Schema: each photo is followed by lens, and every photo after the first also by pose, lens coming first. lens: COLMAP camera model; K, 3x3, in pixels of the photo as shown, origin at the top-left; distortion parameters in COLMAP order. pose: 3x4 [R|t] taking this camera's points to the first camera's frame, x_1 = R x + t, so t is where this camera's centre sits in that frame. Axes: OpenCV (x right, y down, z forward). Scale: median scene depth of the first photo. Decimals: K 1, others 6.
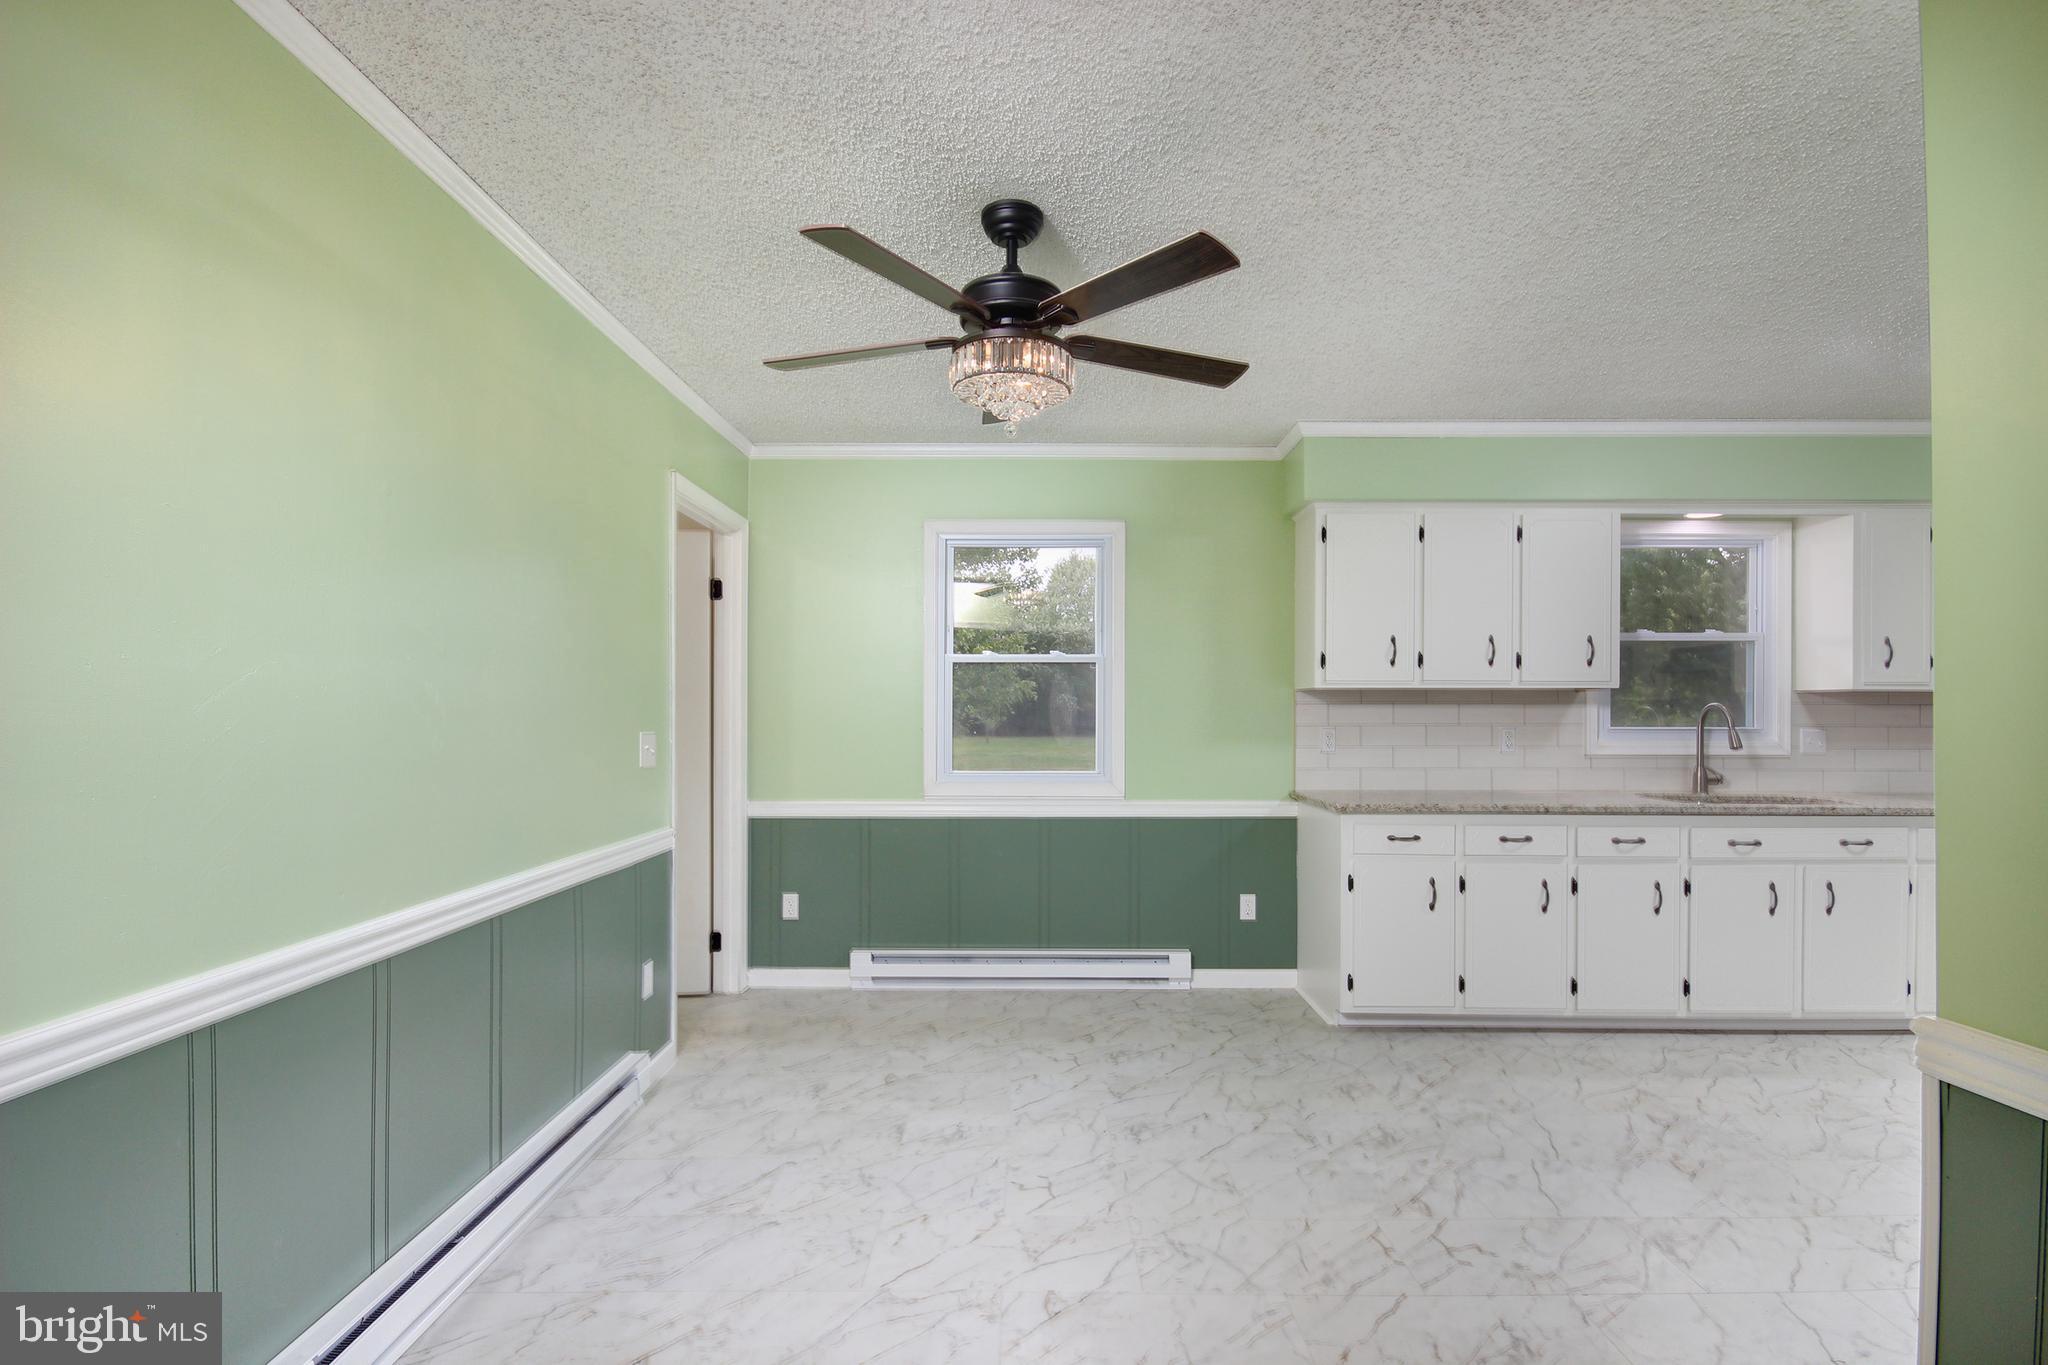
lens RADIAL K [[938.9, 0, 1042.6], [0, 938.9, 716.7], [0, 0, 1]] dist [-0.015382, -0.002576]
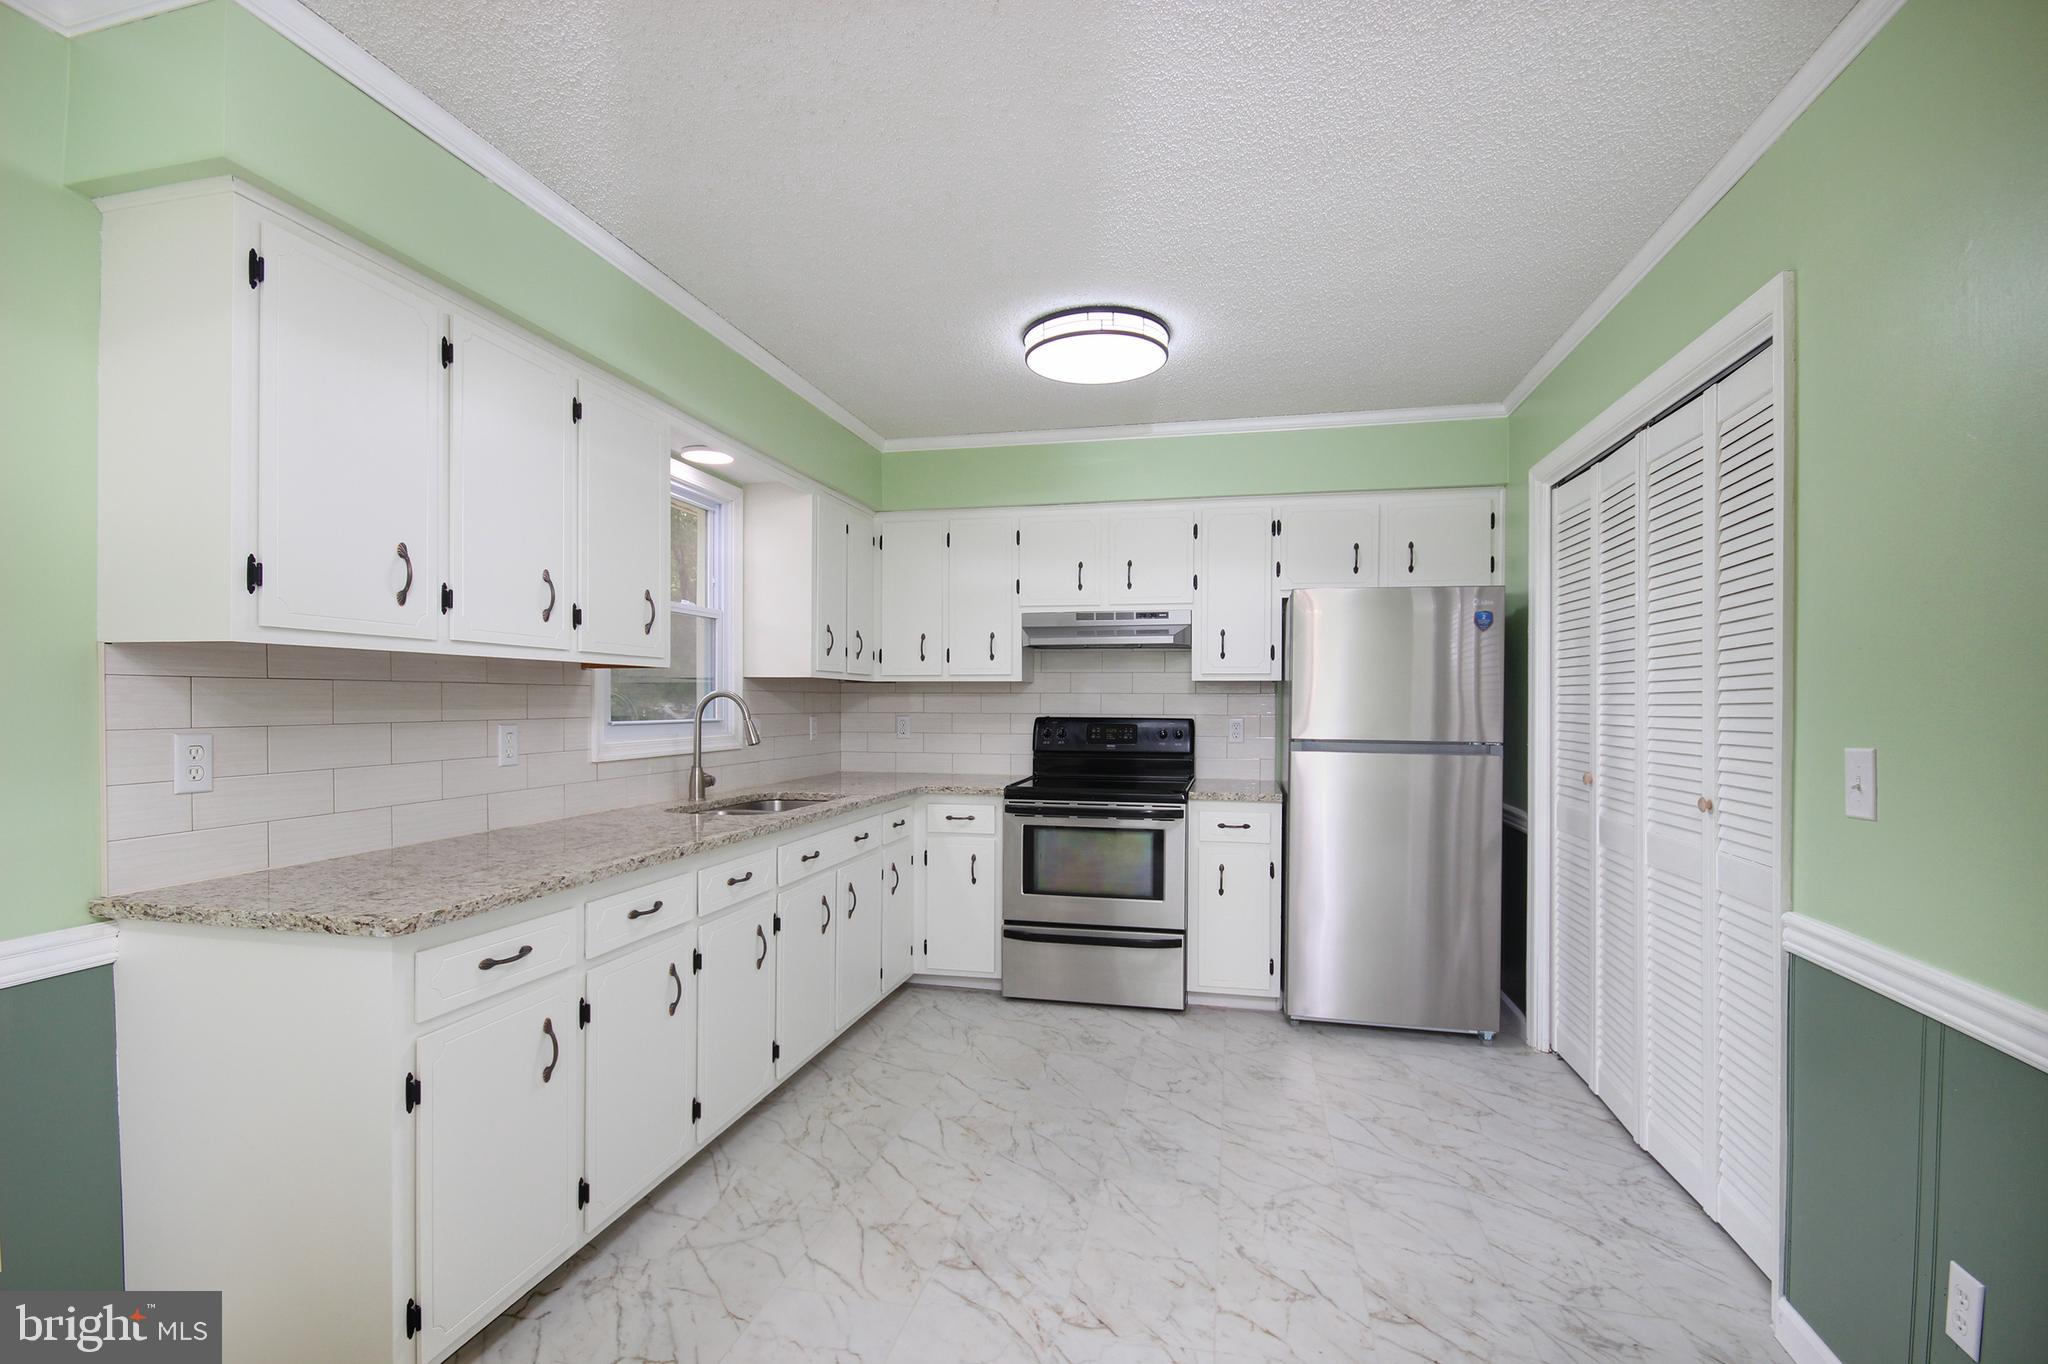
lens RADIAL K [[938.9, 0, 1027.7], [0, 938.9, 713.0], [0, 0, 1]] dist [-0.015382, -0.002576]
pose [[0.228448, -0.012489, 0.973476, -0.021078], [-0.001350, 0.999913, 0.013145, -0.004174], [-0.973555, -0.004317, 0.228411, 0.536388]]
